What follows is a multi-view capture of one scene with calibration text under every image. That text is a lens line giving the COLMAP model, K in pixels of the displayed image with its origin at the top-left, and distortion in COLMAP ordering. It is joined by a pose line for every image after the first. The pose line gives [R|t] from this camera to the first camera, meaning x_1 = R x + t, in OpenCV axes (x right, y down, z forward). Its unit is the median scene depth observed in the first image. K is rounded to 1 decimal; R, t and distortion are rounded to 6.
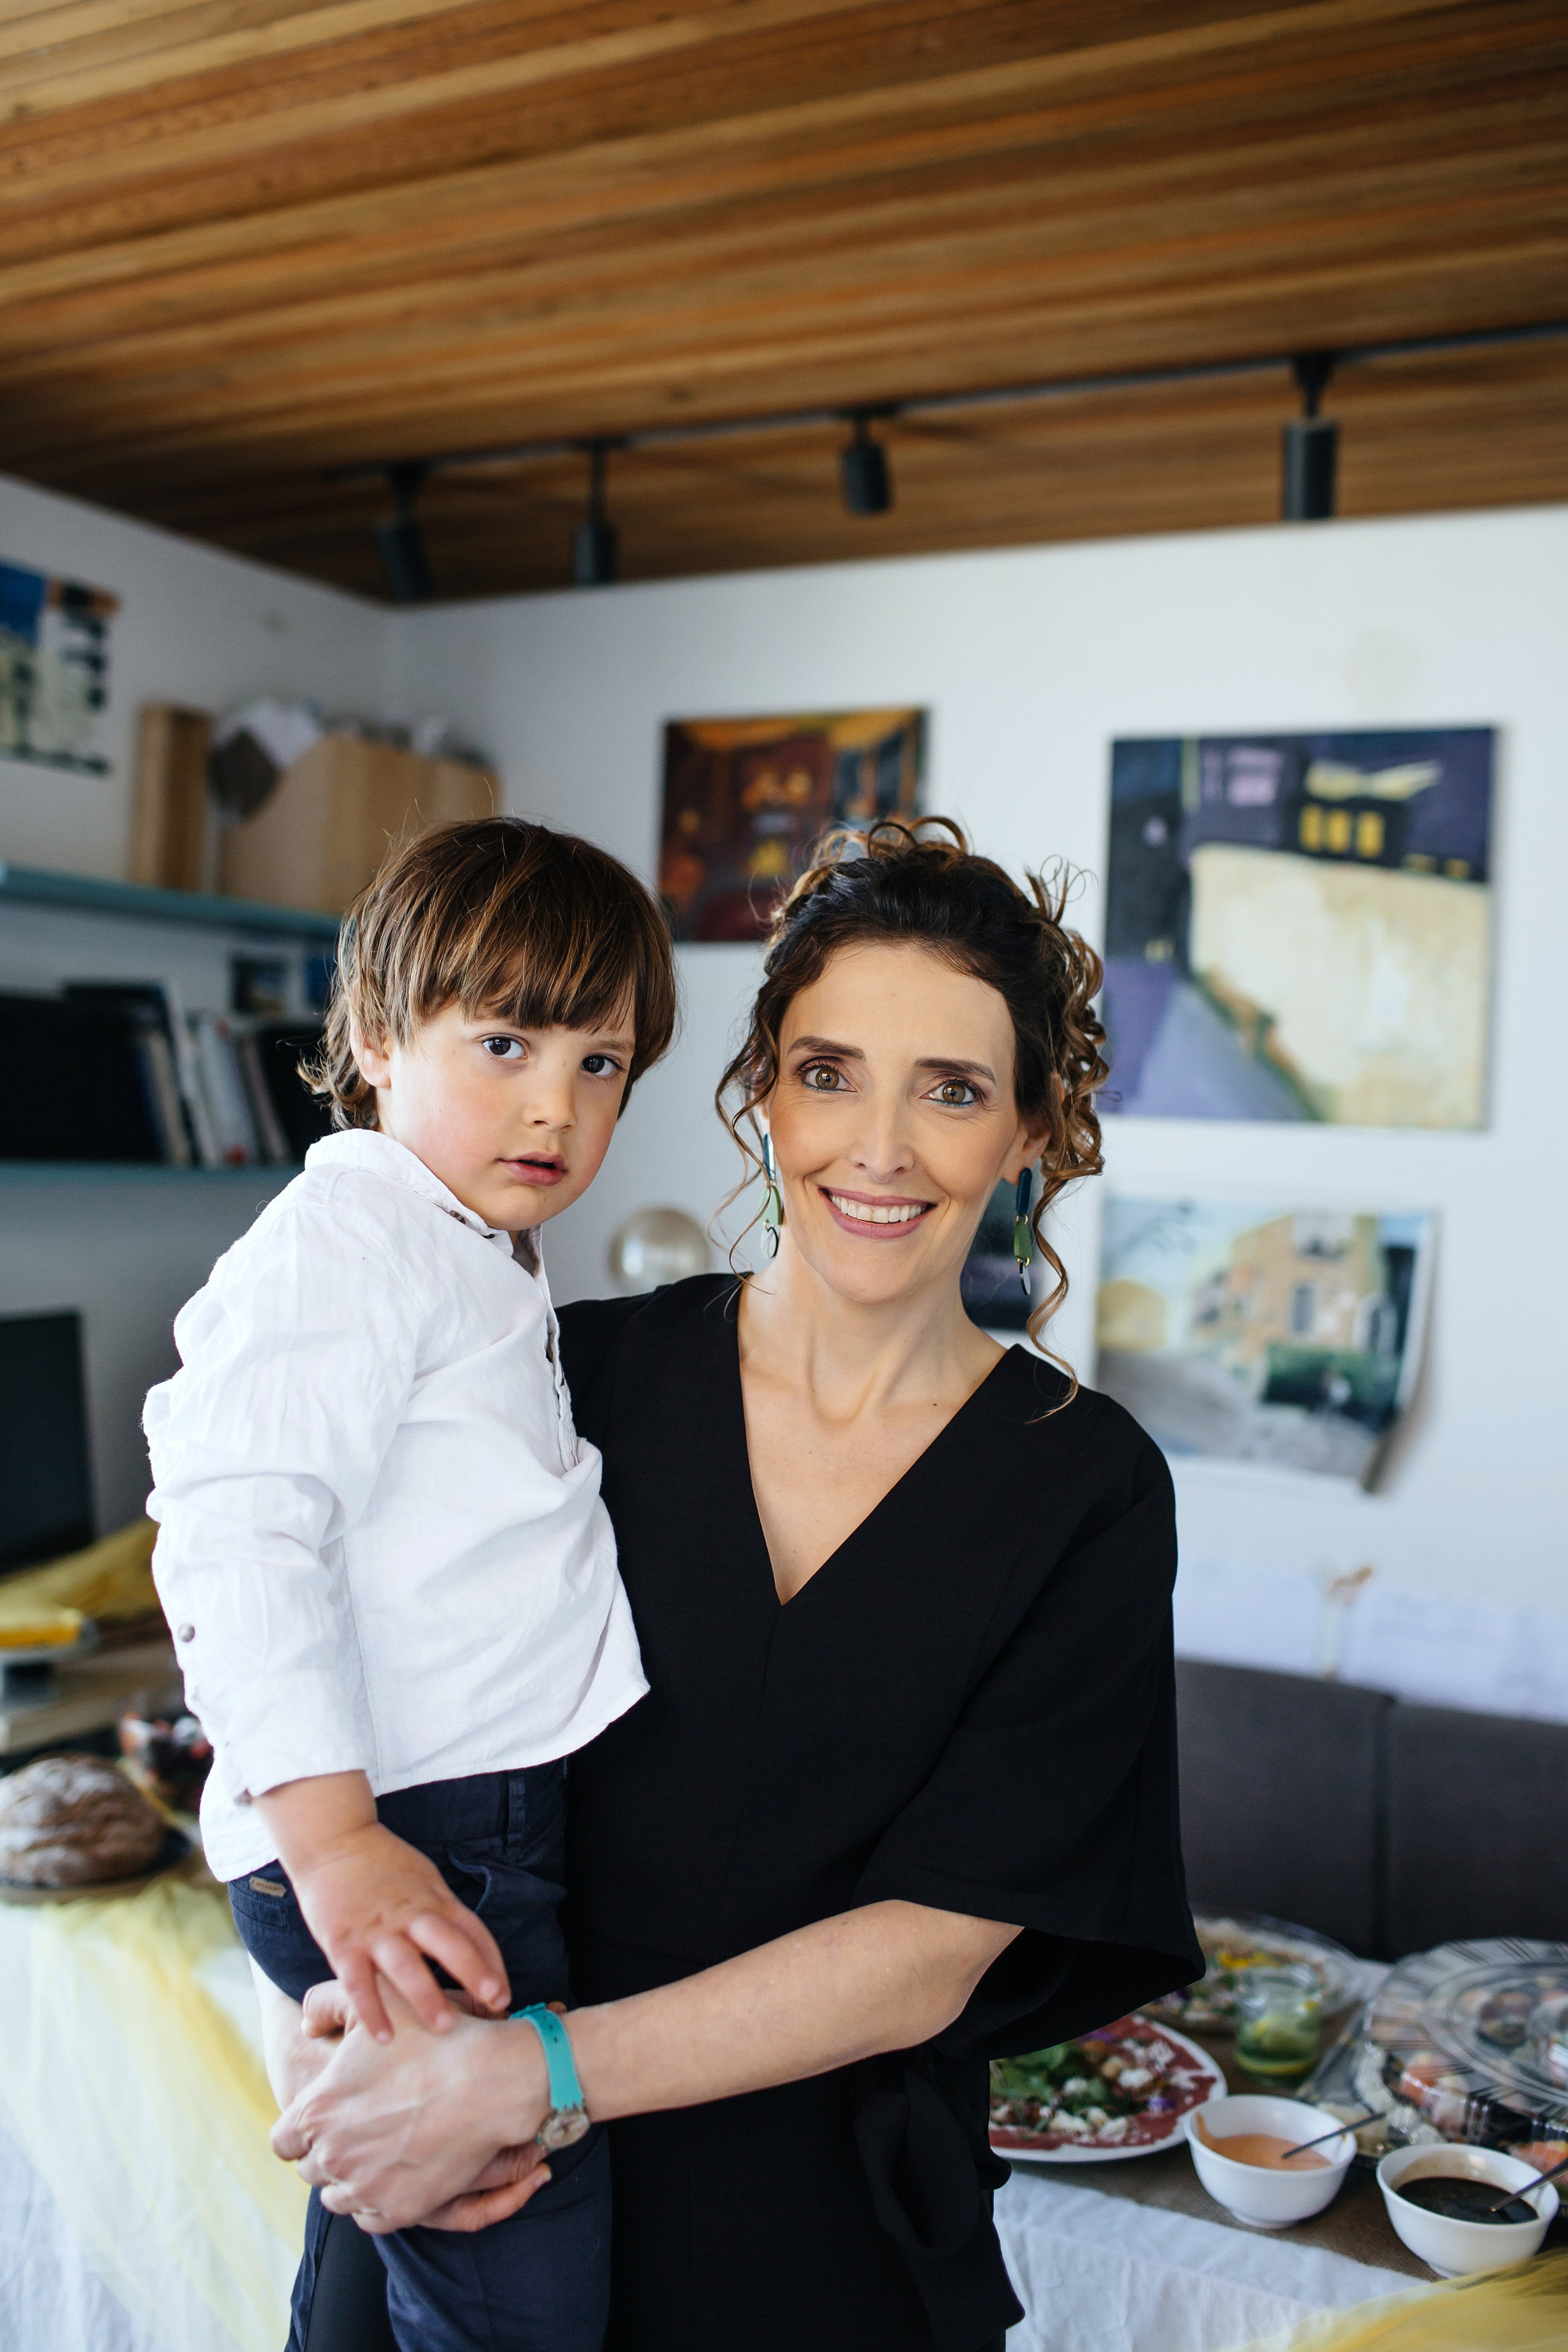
lens RADIAL K [[2347.6, 0, 784.0], [0, 2347.6, 1176.0], [0, 0, 1]] dist [-0.070325, 0.016191]
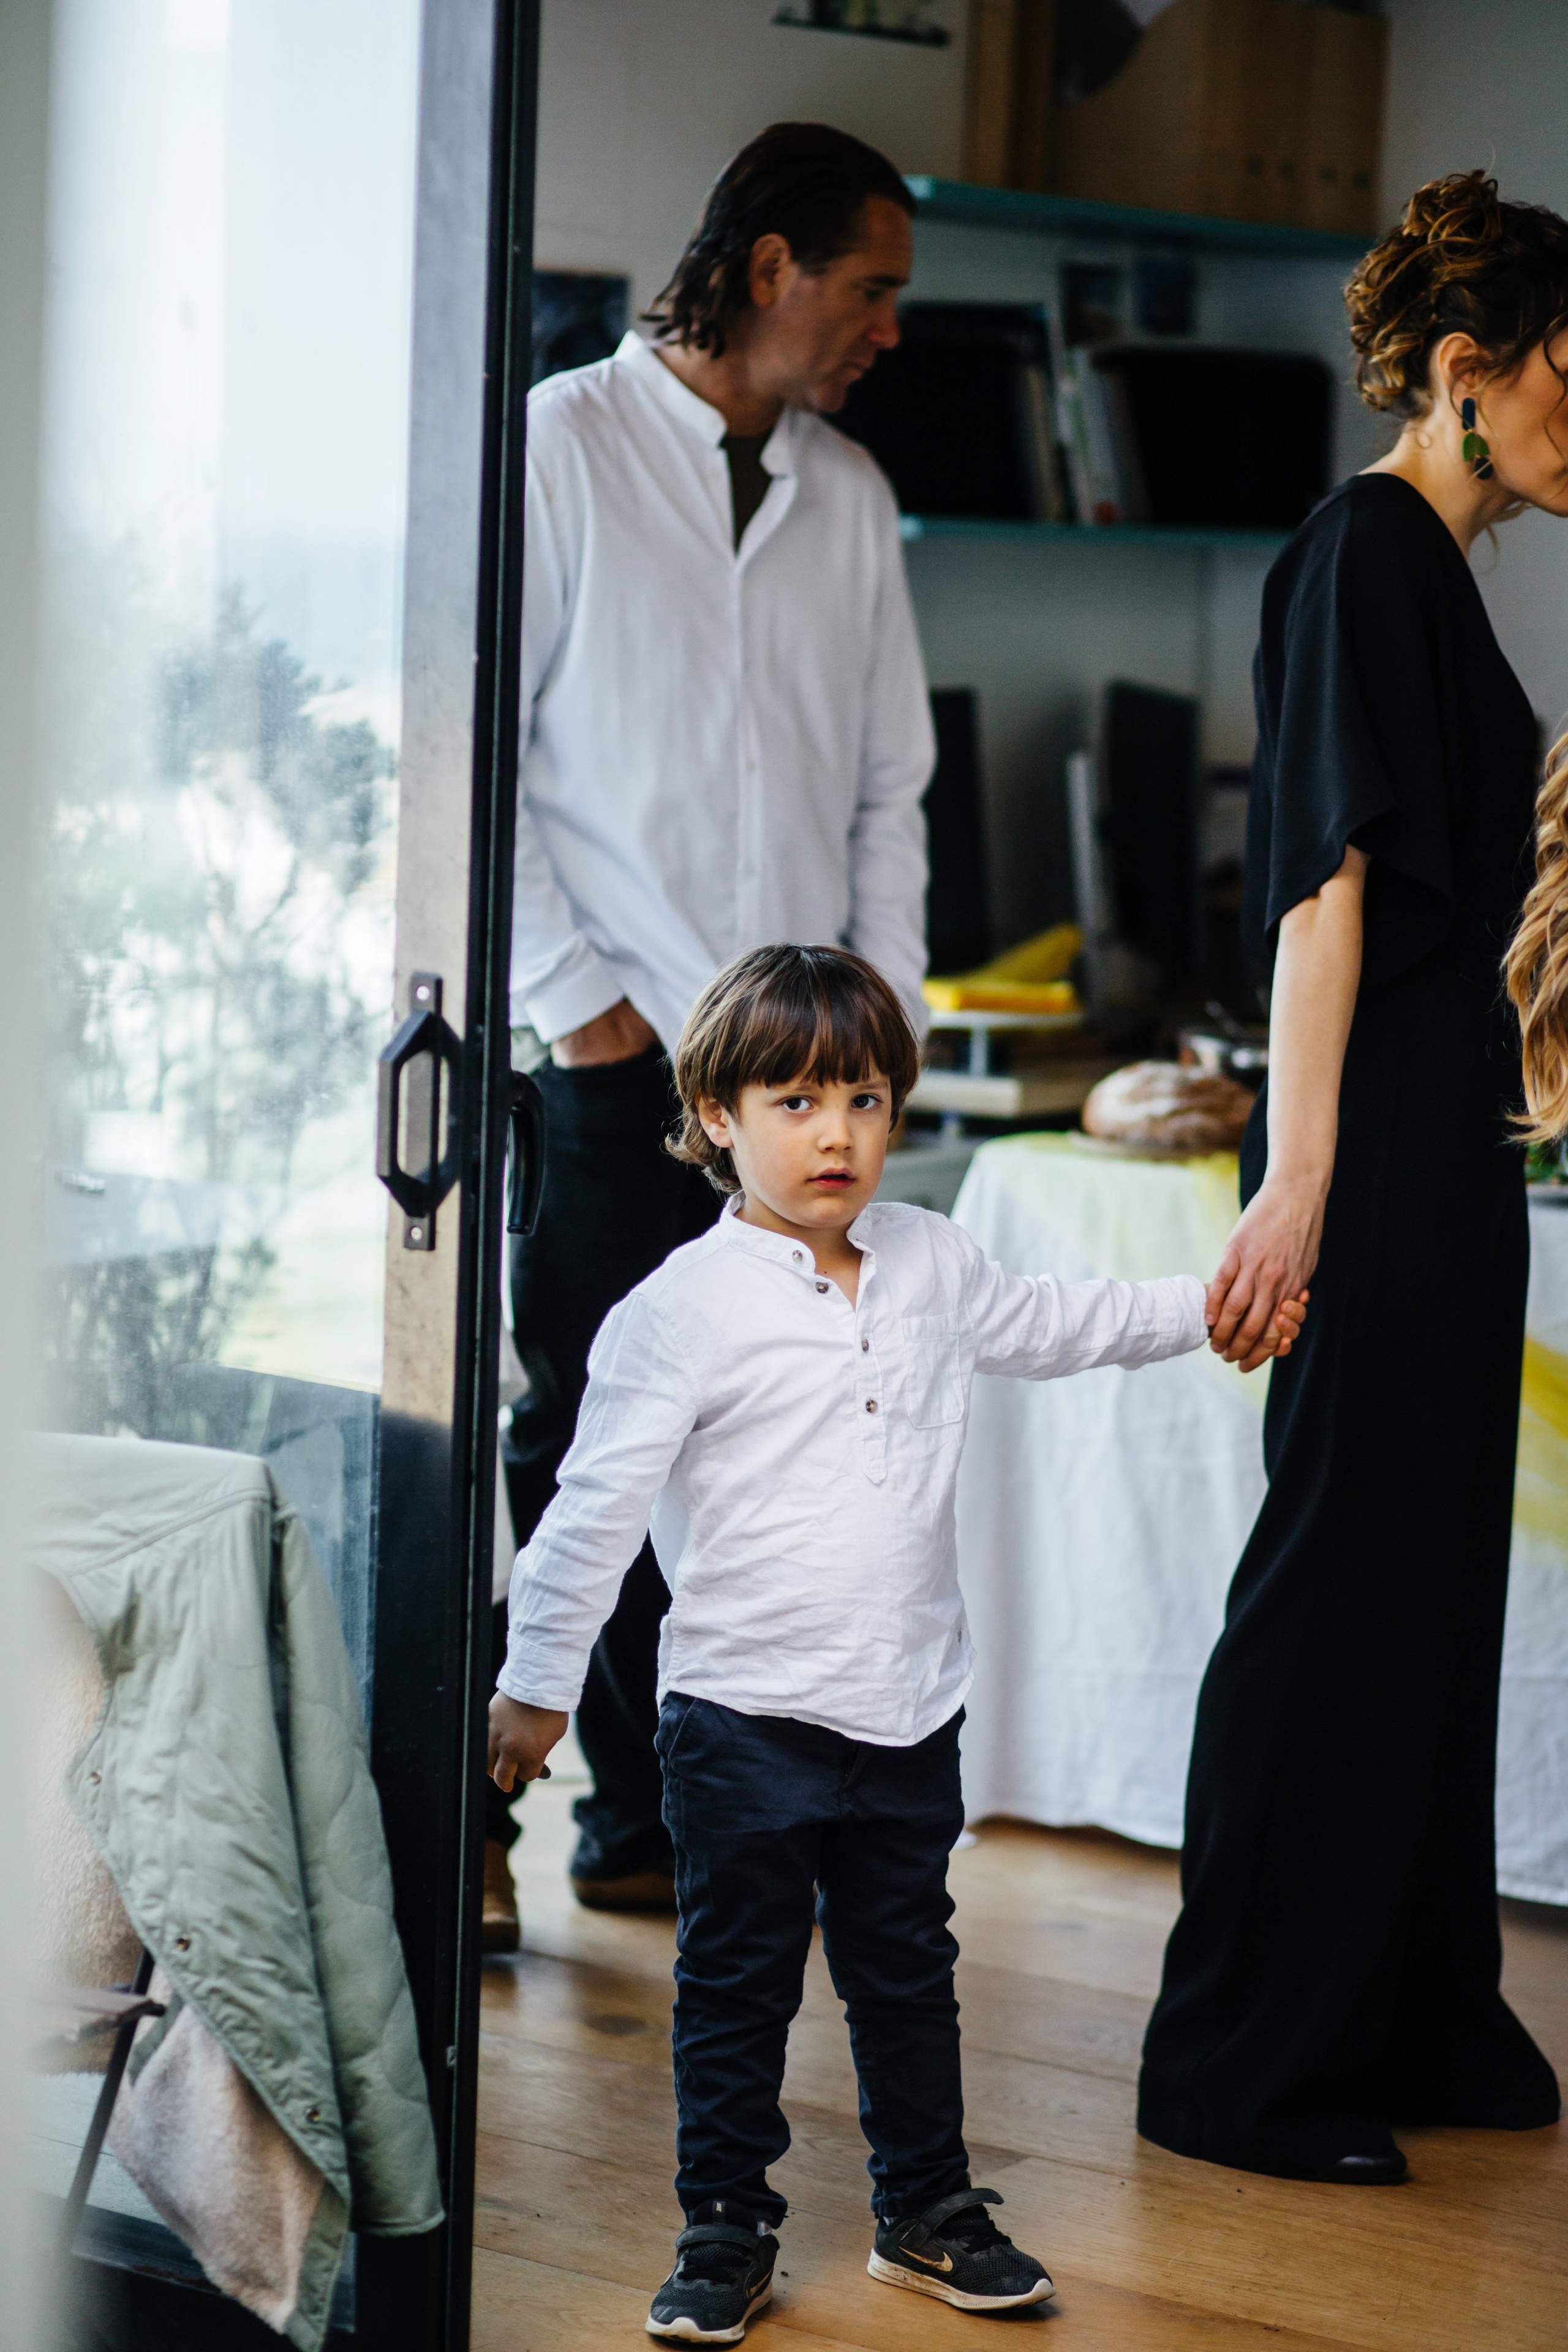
lens RADIAL K [[4742.0, 0, 784.0], [0, 4742.0, 1176.0], [0, 0, 1]] dist [-0.031246, -0.019312]
pose [[0.988619, 0.012020, -0.149958, -0.095441], [0.005387, 0.993335, 0.115138, 0.032227], [0.150342, -0.114636, 0.981965, -0.721895]]
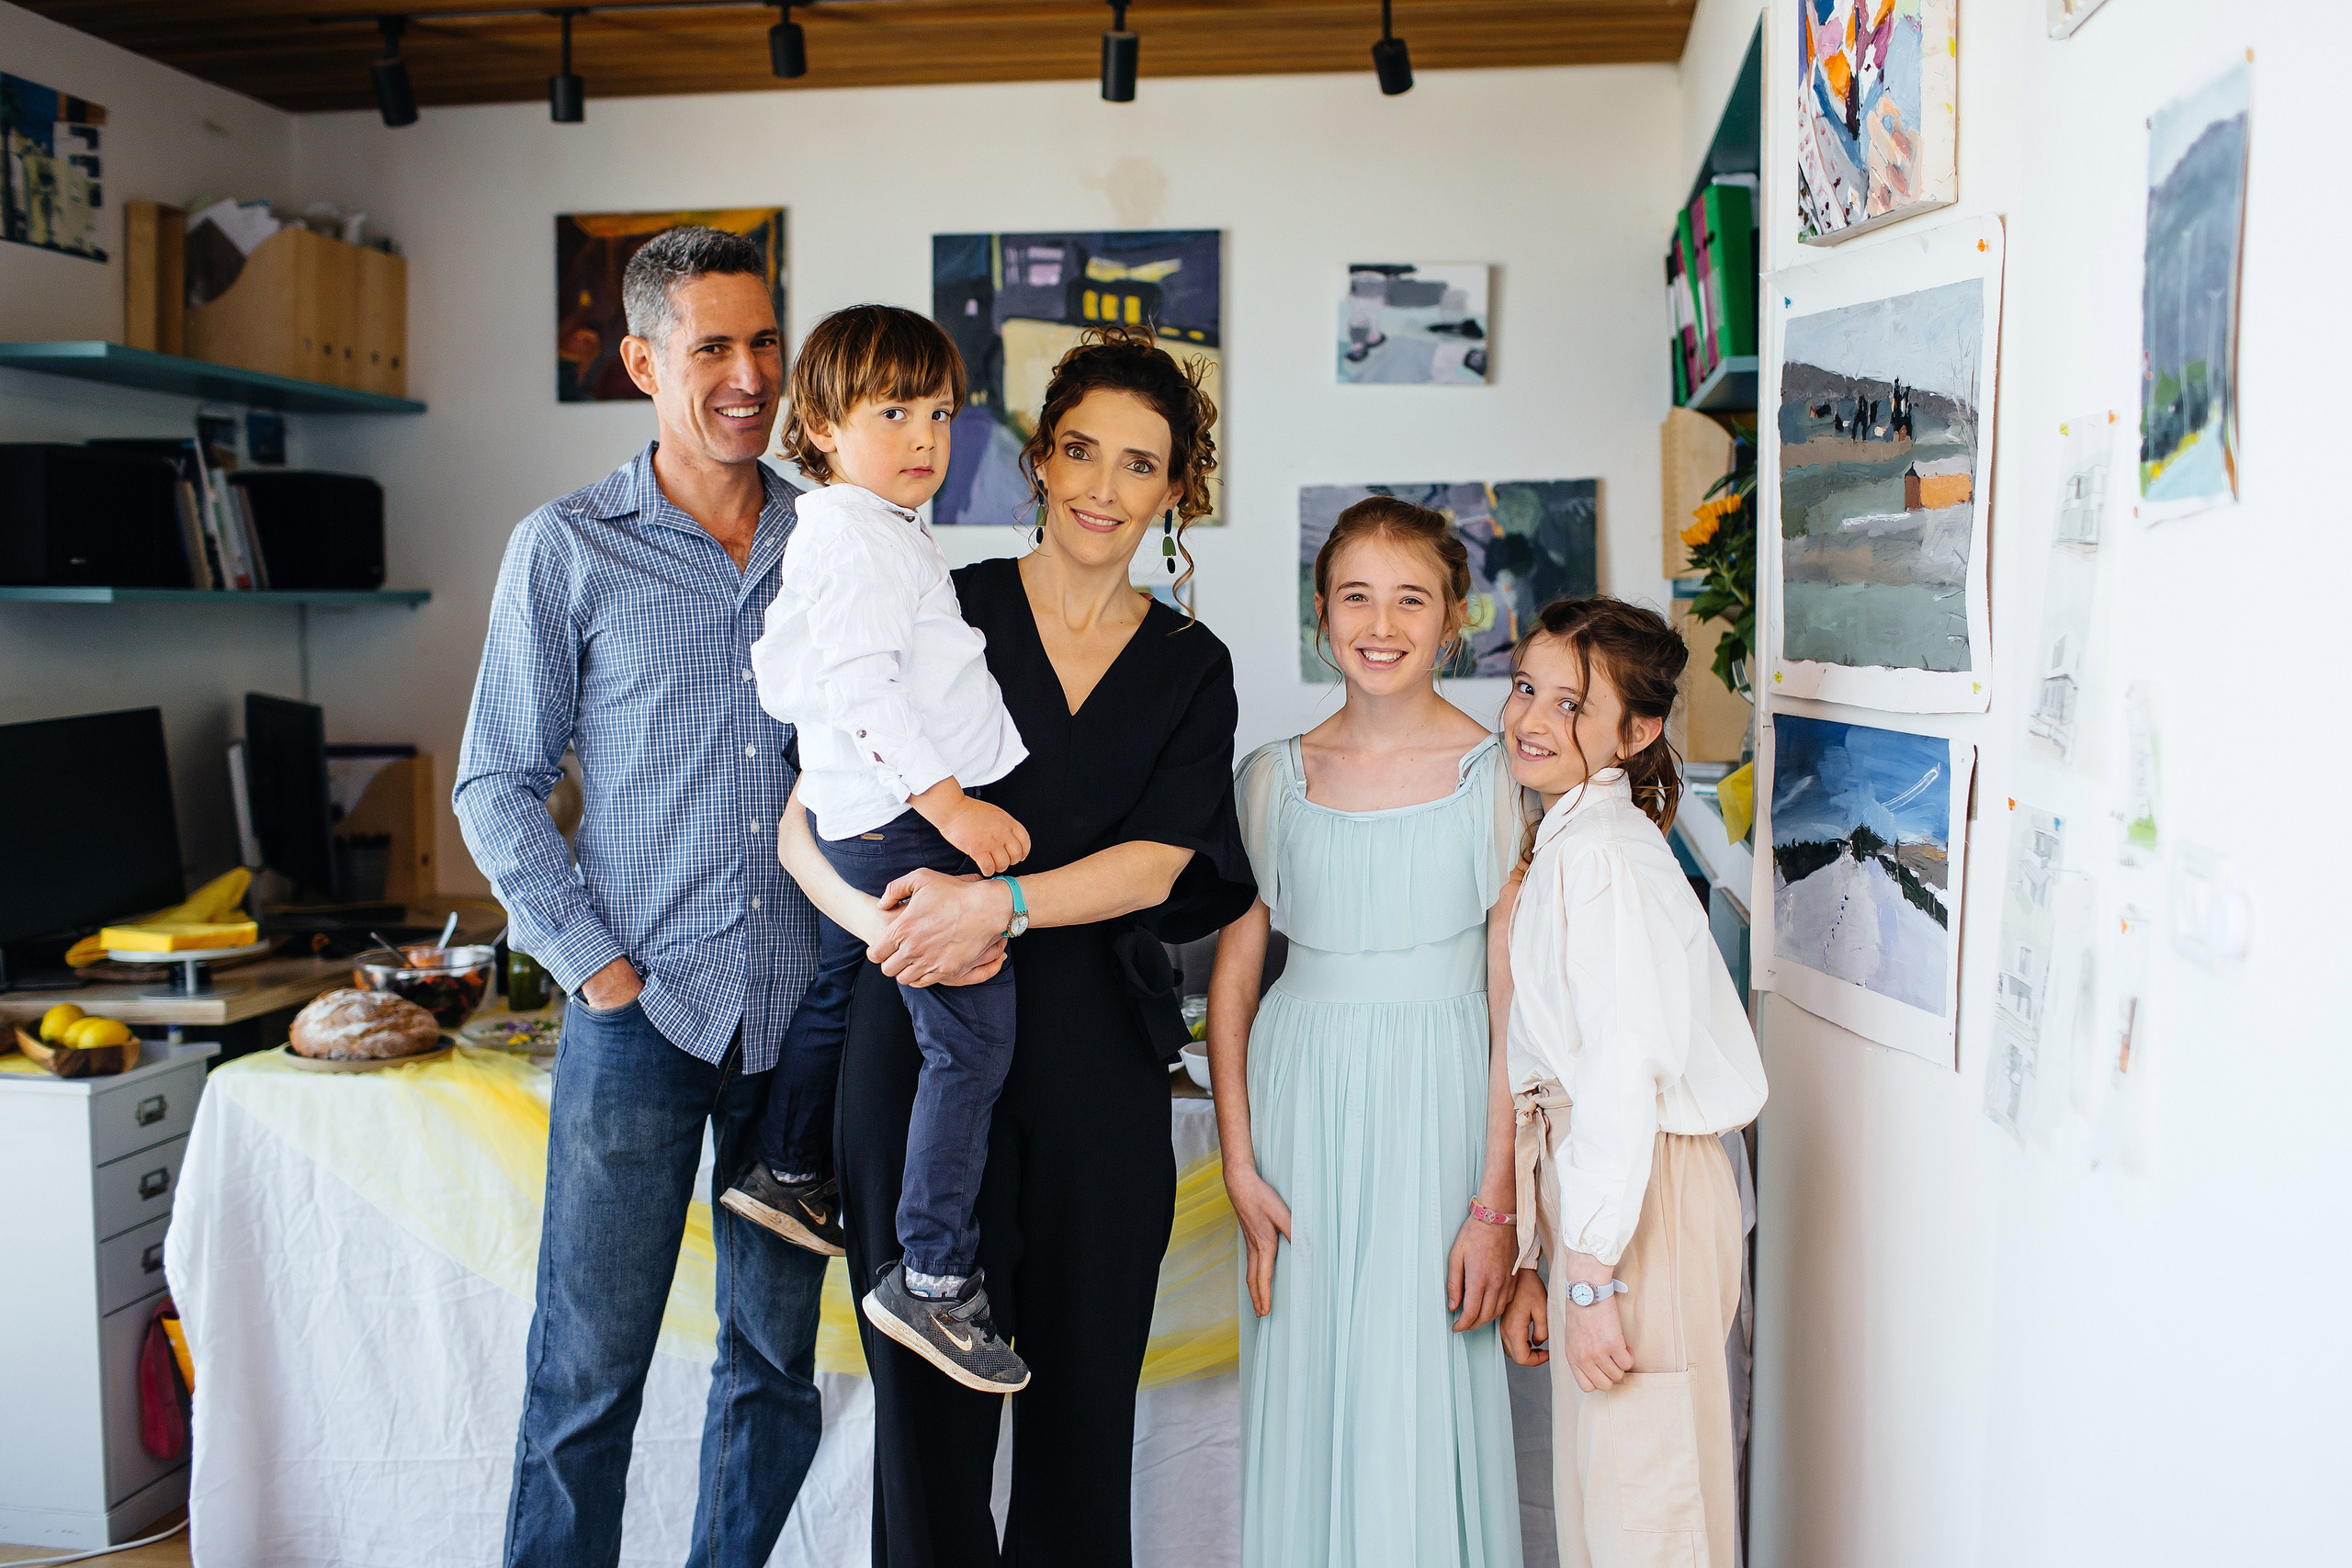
lens RADIAL K [[2348.7, 0, 1177.1], [0, 2348.7, 837.3], [0, 0, 1]] dist [-0.161133, 0.149543]
pose [[0.945989, -0.063739, 0.317871, -0.168001], [0.035004, 0.994832, 0.095307, 0.027649], [-0.322303, -0.079033, 0.943332, -0.291166]]
